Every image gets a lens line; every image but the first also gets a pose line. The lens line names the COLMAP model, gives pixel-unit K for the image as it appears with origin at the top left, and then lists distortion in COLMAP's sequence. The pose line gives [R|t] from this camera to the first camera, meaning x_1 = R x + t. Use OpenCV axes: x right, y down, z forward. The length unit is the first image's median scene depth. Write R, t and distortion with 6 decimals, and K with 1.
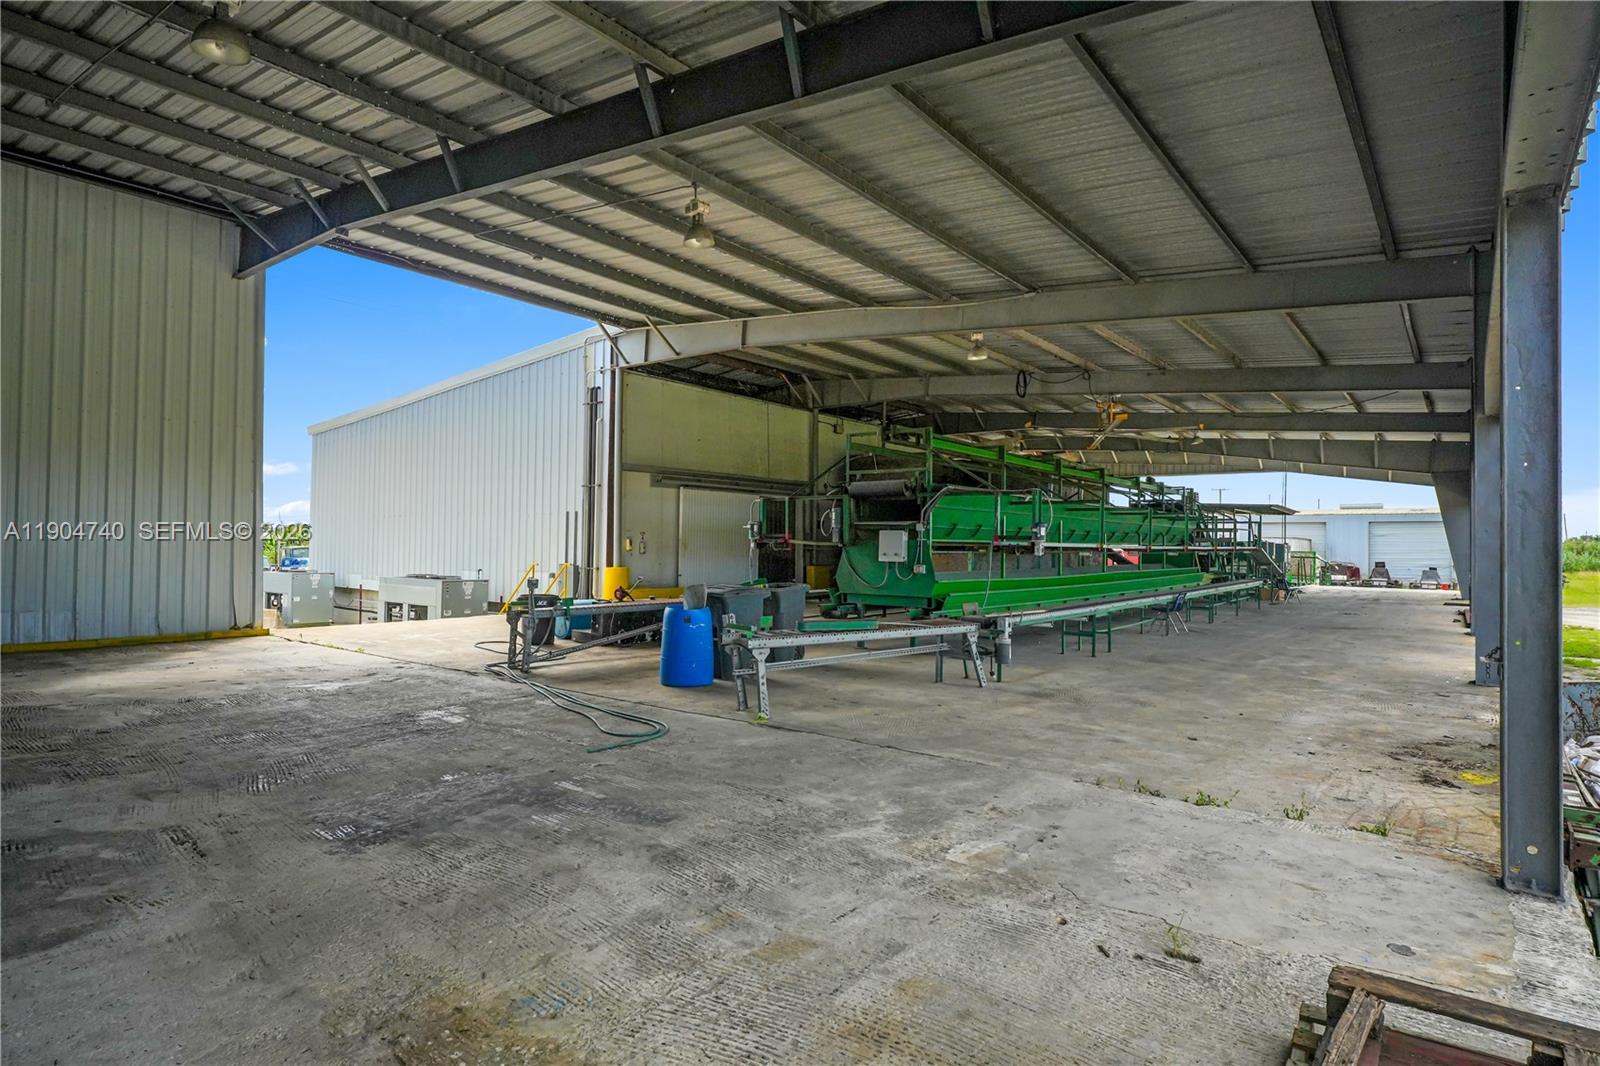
lens RADIAL K [[863.1, 0, 796.2], [0, 863.1, 523.0], [0, 0, 1]] dist [-0.001057, 0.013998]
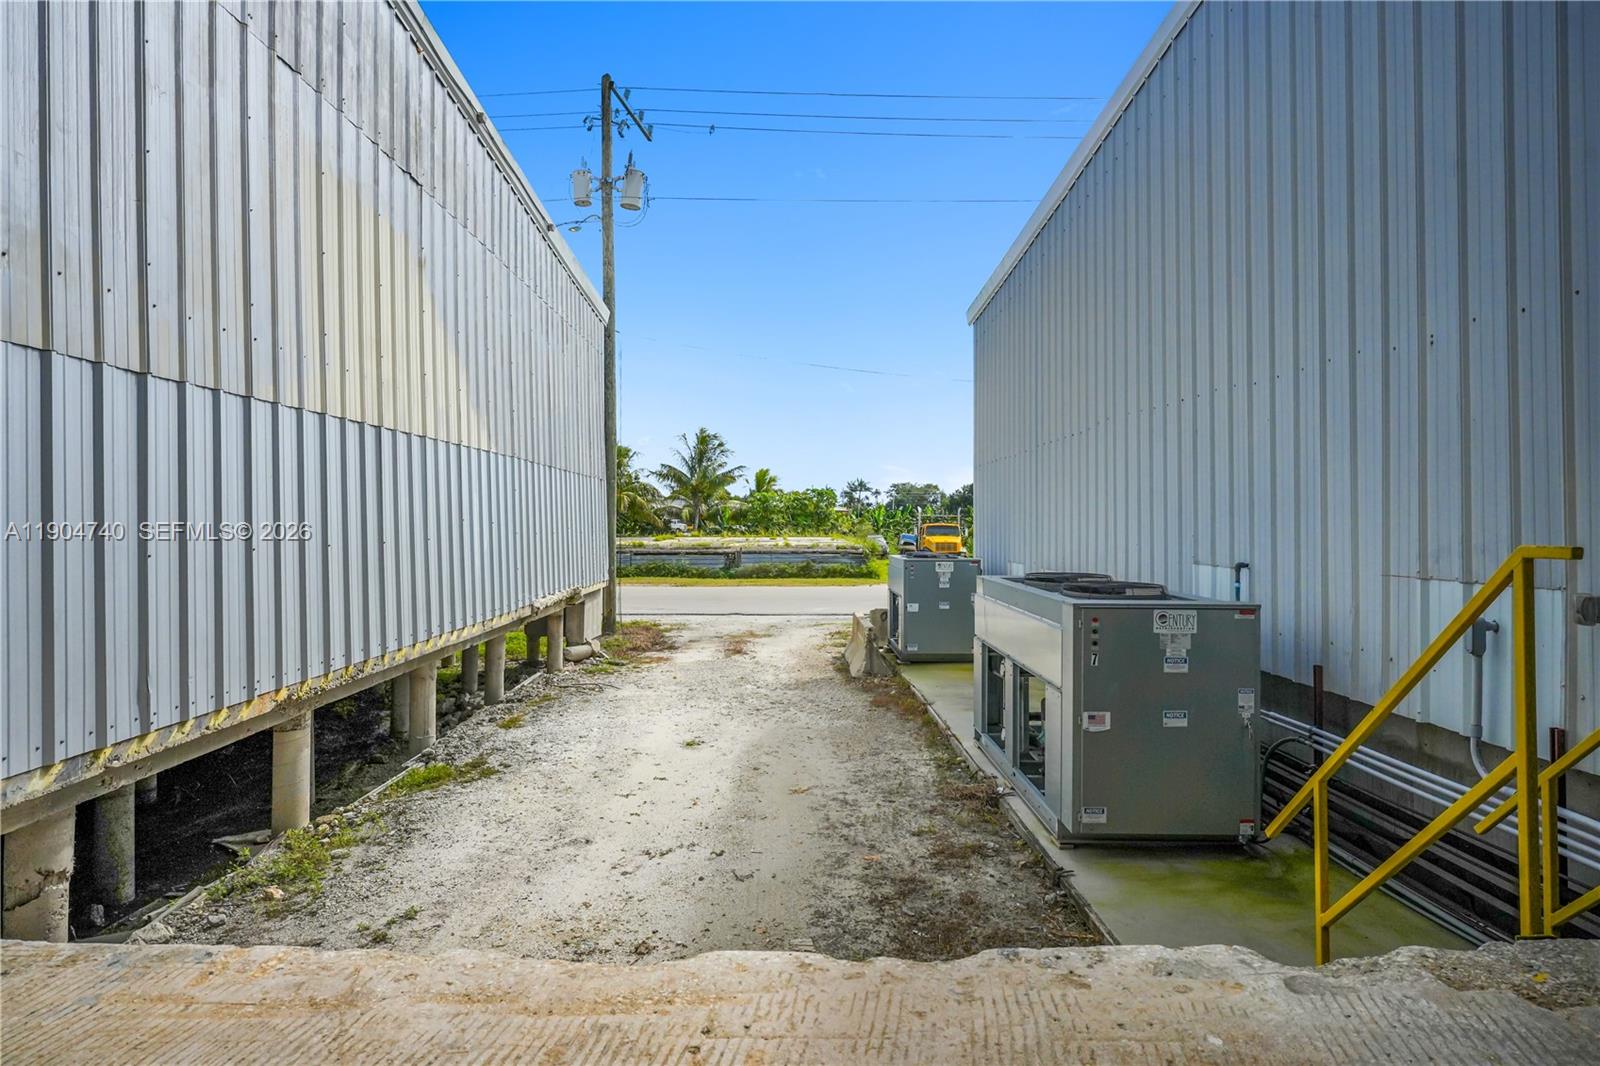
lens RADIAL K [[863.1, 0, 796.2], [0, 863.1, 523.0], [0, 0, 1]] dist [-0.001057, 0.013998]
pose [[0.620417, -0.018170, -0.784062, -0.234033], [0.027931, 0.999609, -0.001064, 0.036895], [0.783775, -0.021240, 0.620682, 0.720076]]
